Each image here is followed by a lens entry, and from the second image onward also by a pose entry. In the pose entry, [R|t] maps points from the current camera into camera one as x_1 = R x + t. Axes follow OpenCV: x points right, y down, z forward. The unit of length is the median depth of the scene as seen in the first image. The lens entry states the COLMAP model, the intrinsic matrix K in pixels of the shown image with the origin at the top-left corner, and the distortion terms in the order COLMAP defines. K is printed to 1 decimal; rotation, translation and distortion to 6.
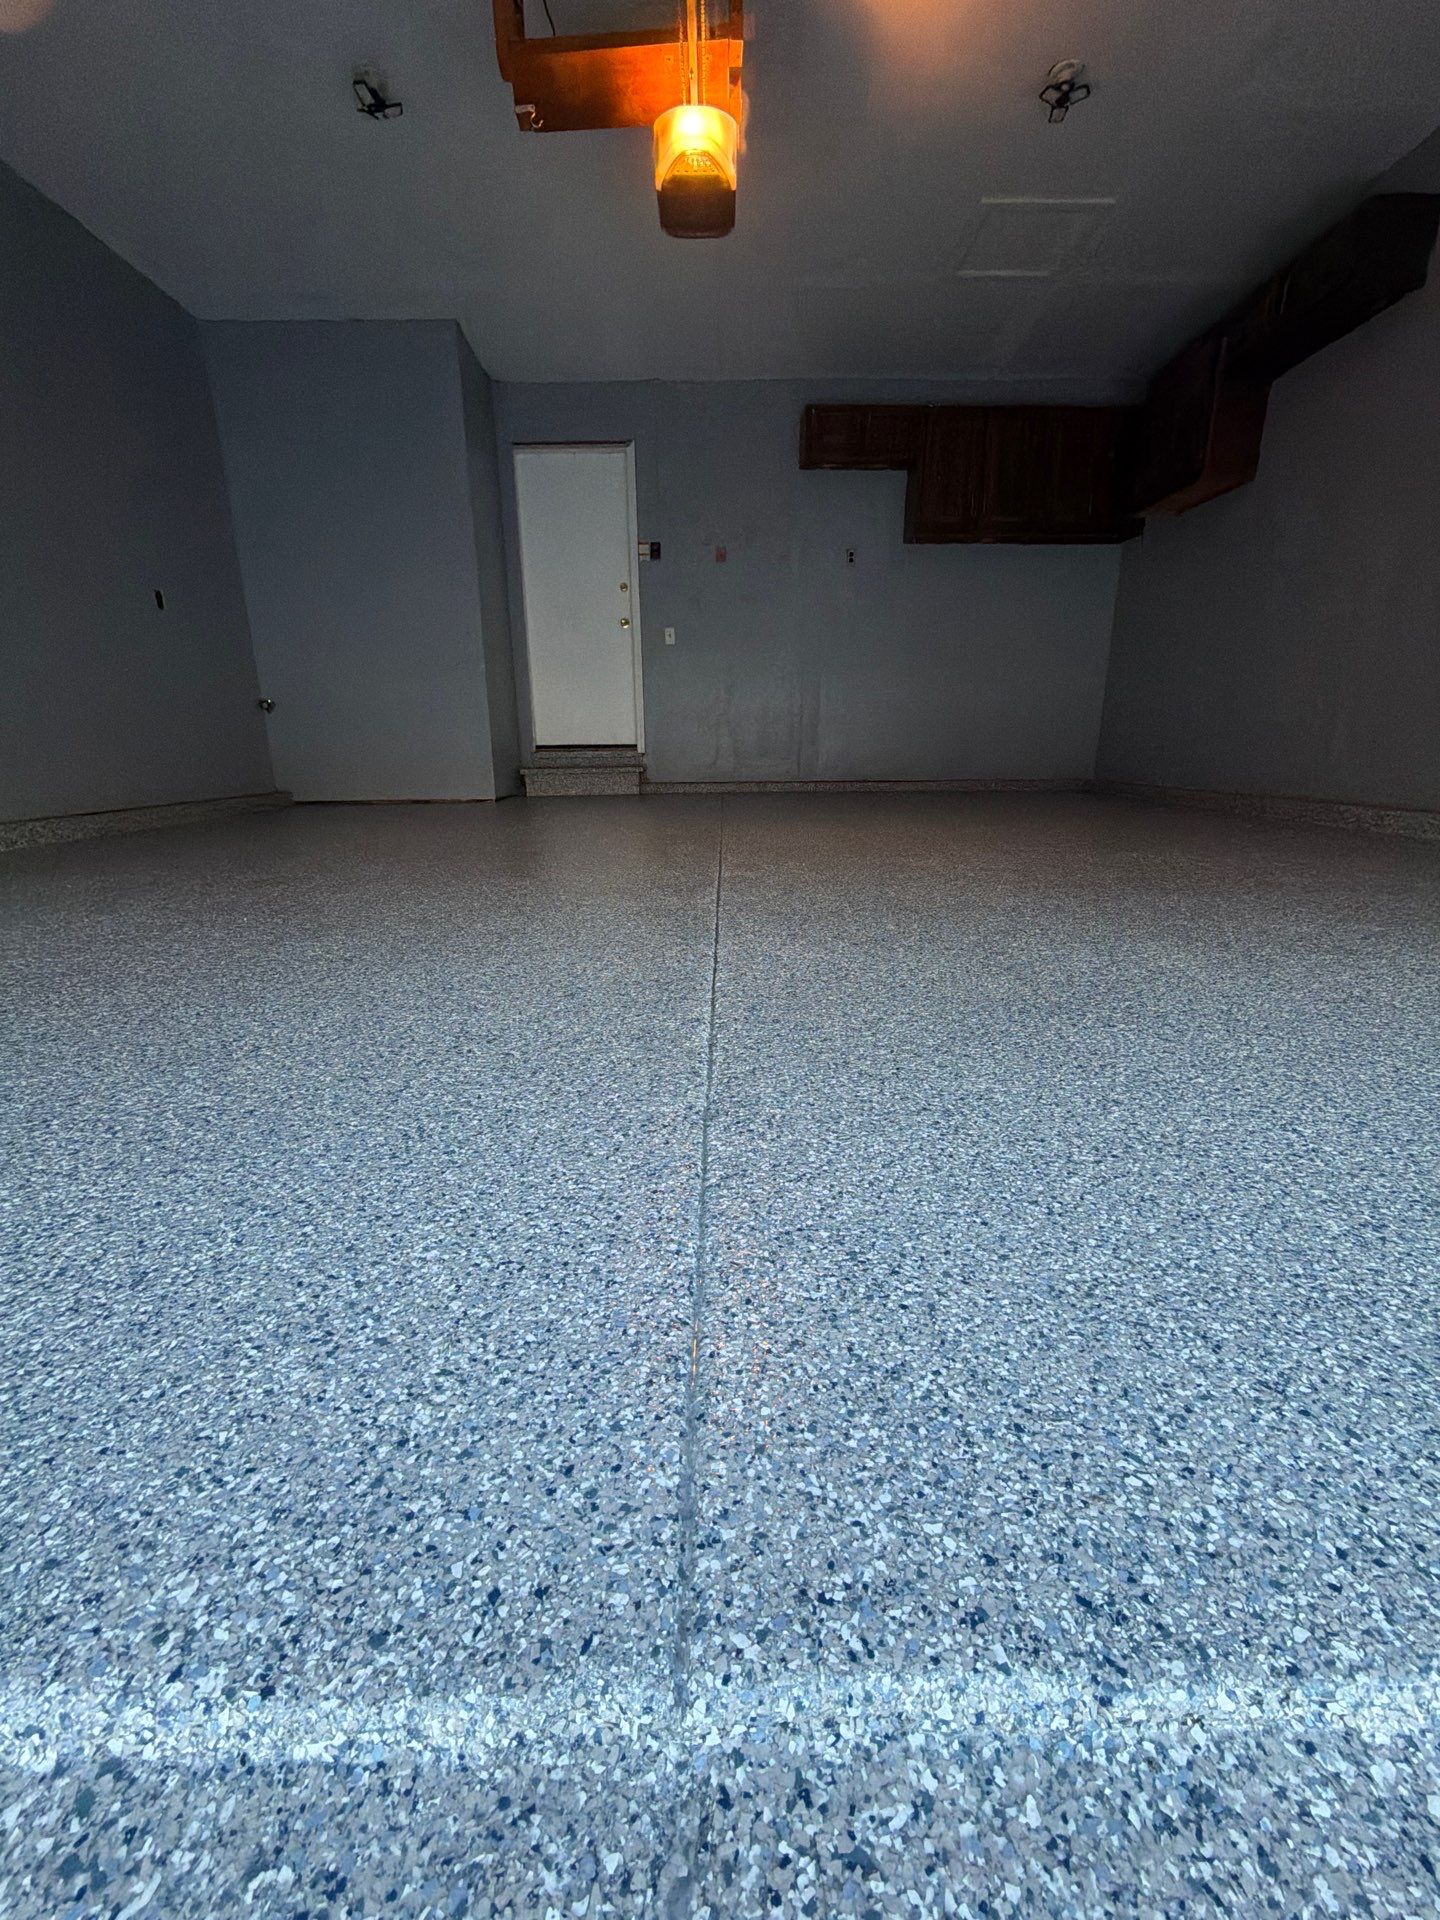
lens RADIAL K [[763.3, 0, 721.1], [0, 763.3, 963.4], [0, 0, 1]] dist [-0.000270, 0.000352]
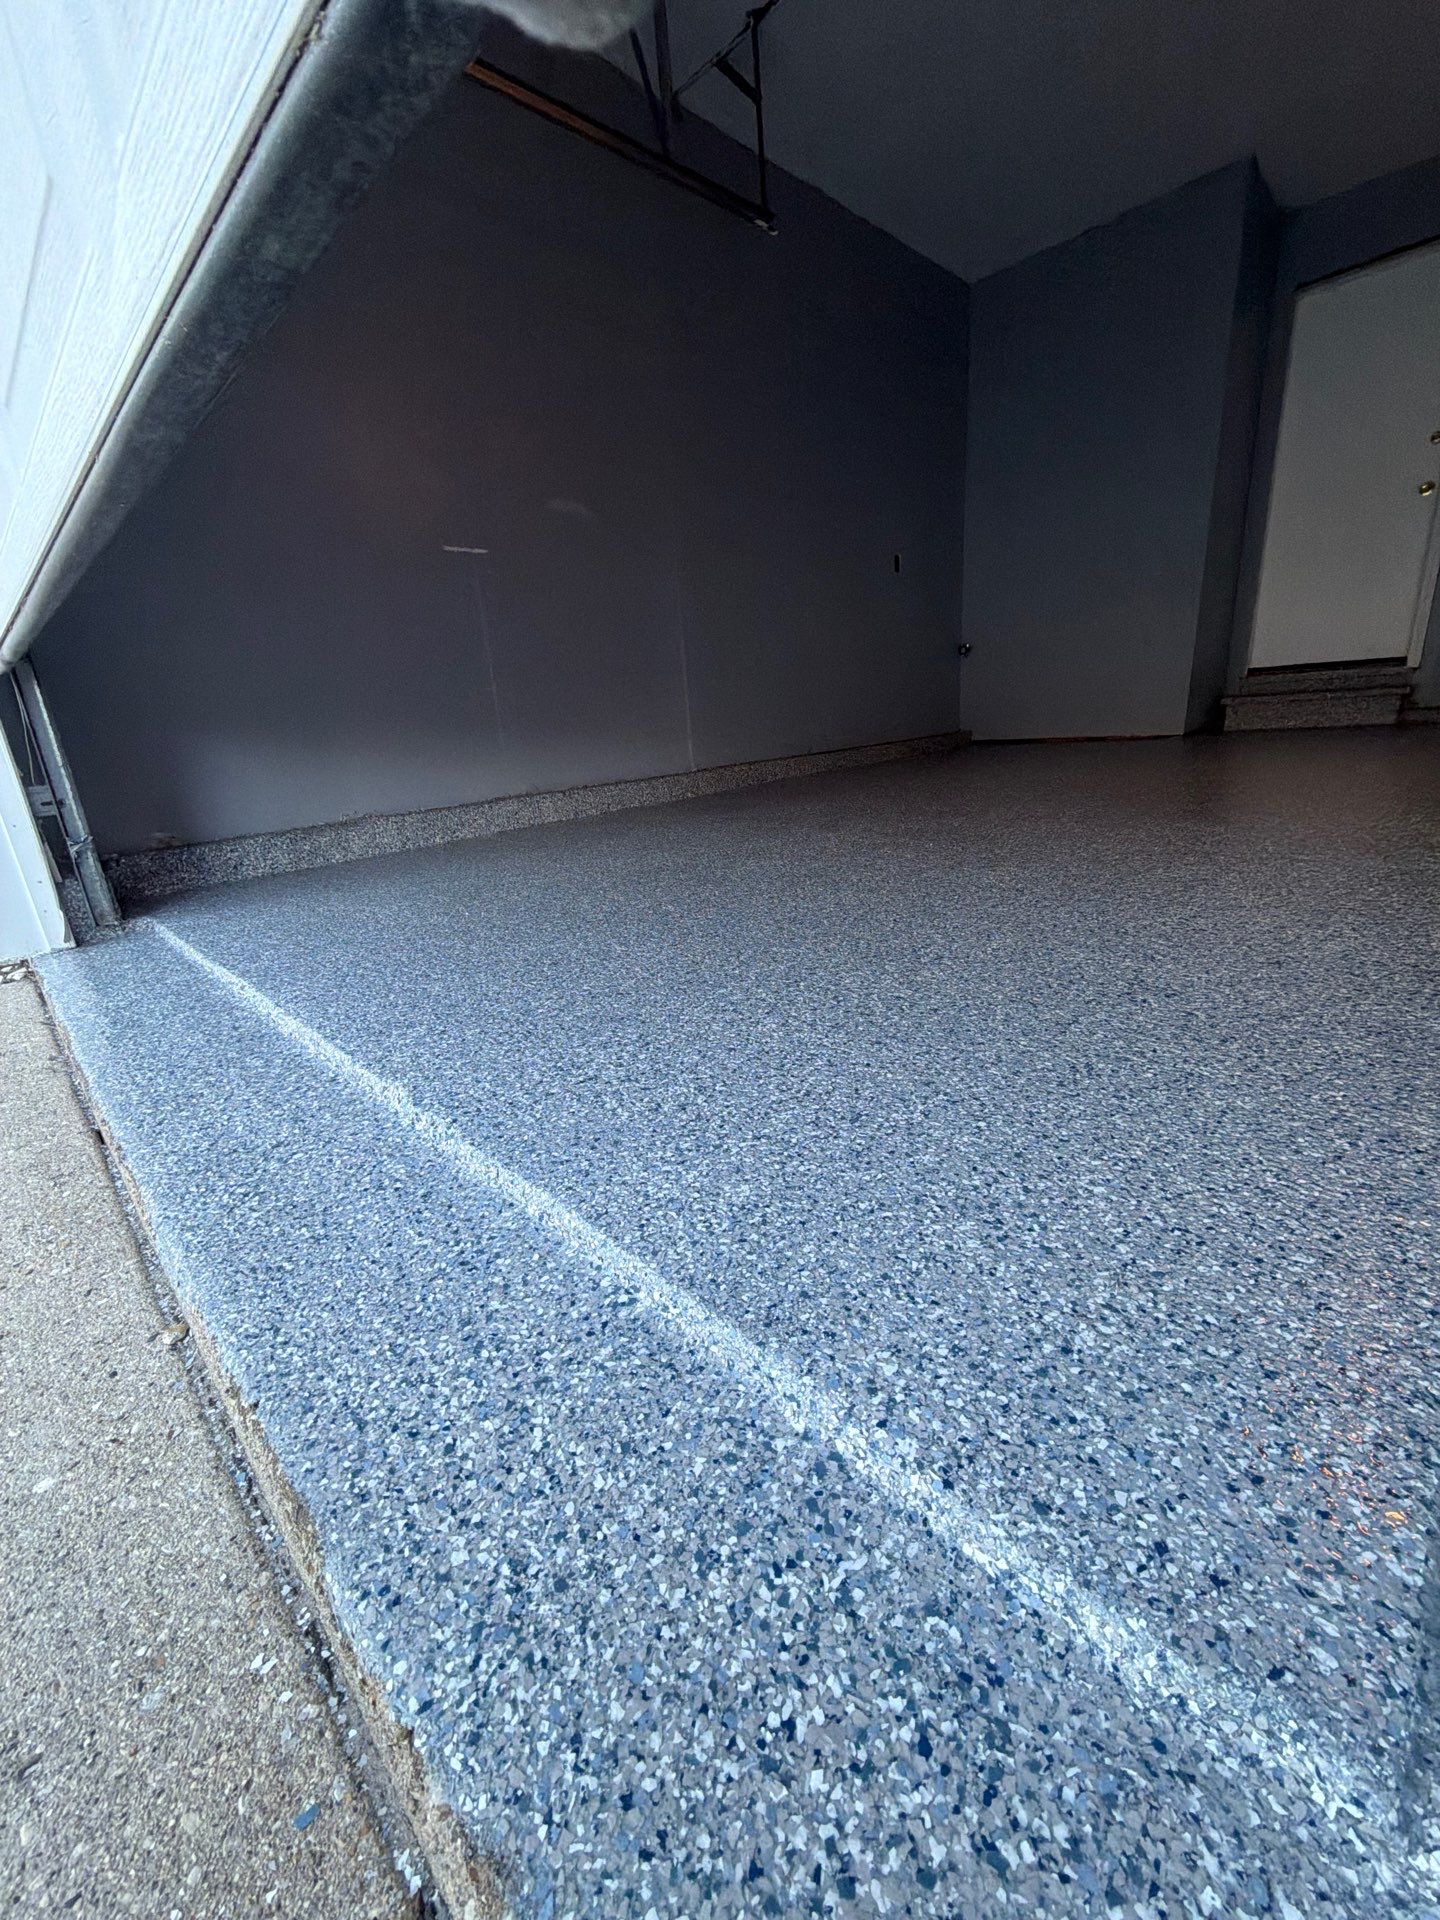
lens RADIAL K [[763.3, 0, 722.9], [0, 763.3, 959.1], [0, 0, 1]] dist [-0.000270, 0.000352]
pose [[0.699330, 0.182118, -0.691209, -0.068141], [-0.133495, 0.983261, 0.124004, 0.022122], [0.702222, 0.005553, 0.711936, -0.036434]]
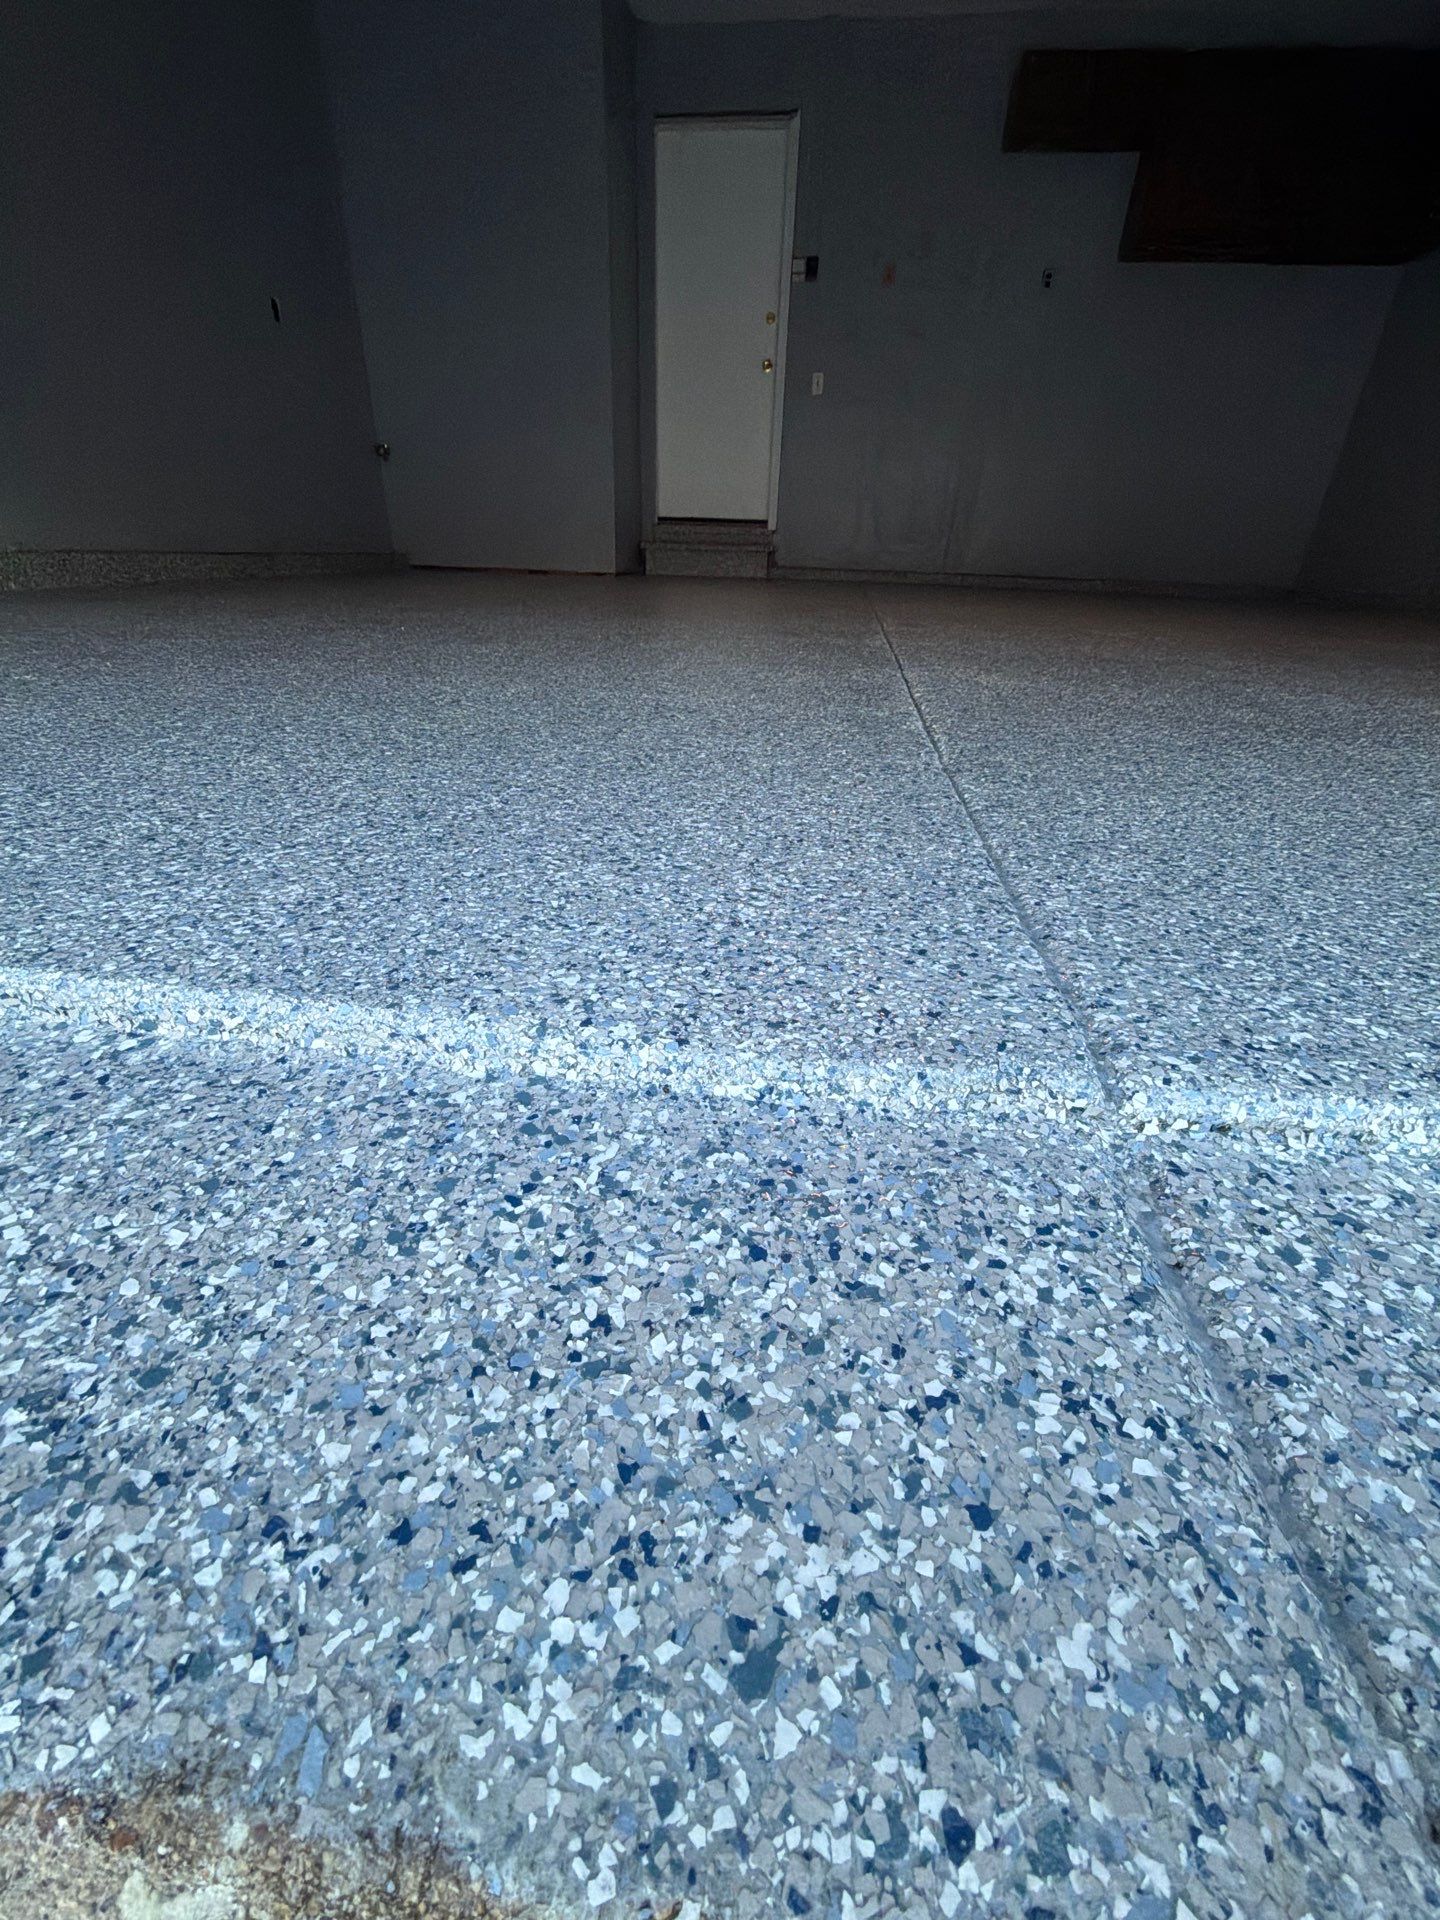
lens RADIAL K [[763.3, 0, 725.5], [0, 763.3, 960.2], [0, 0, 1]] dist [-0.000270, 0.000352]
pose [[0.990399, 0.101775, -0.093550, -0.183346], [-0.079556, 0.973065, 0.216367, 0.253899], [0.113051, -0.206847, 0.971820, 0.023696]]
